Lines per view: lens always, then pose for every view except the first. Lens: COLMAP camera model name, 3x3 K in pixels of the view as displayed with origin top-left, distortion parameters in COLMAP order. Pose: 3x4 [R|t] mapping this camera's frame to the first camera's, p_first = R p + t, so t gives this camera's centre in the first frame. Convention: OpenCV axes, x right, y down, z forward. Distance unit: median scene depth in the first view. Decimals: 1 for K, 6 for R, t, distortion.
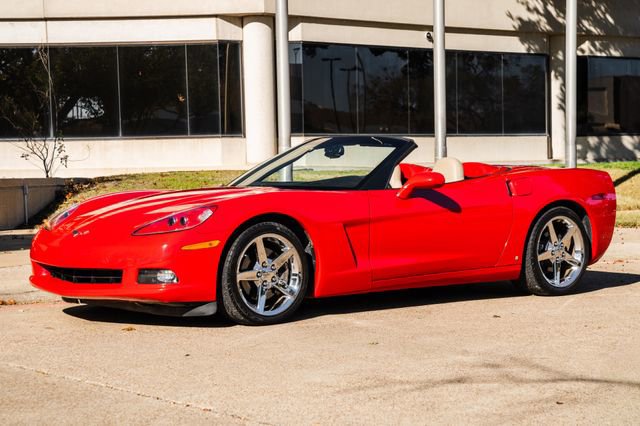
lens RADIAL K [[1987.9, 0, 320.0], [0, 1987.9, 213.0], [0, 0, 1]] dist [0.827242, 1.808825]
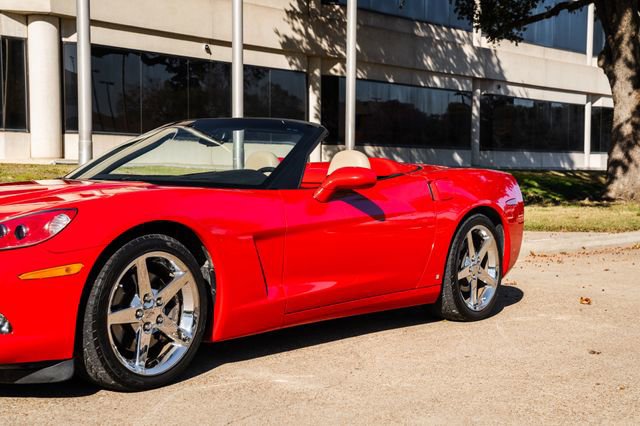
lens RADIAL K [[1197.0, 0, 358.0], [0, 1197.0, 211.2], [0, 0, 1]] dist [0.253548, 0.452348]
pose [[0.965053, 0.017308, 0.261482, -0.065569], [-0.019477, 0.999794, 0.005705, -0.006807], [-0.261330, -0.010599, 0.965191, 0.587104]]
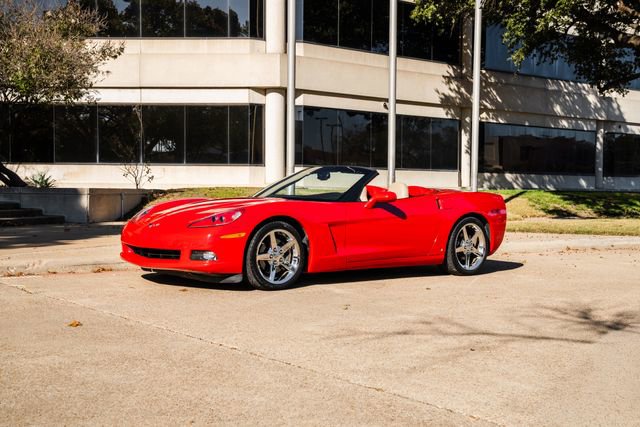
lens RADIAL K [[1232.7, 0, 320.0], [0, 1232.7, 213.5], [0, 0, 1]] dist [0.291147, 0.210024]
pose [[0.999525, 0.029734, 0.008072, -0.002497], [-0.029713, 0.999555, -0.002795, 0.000165], [-0.008151, 0.002554, 0.999964, 0.071914]]
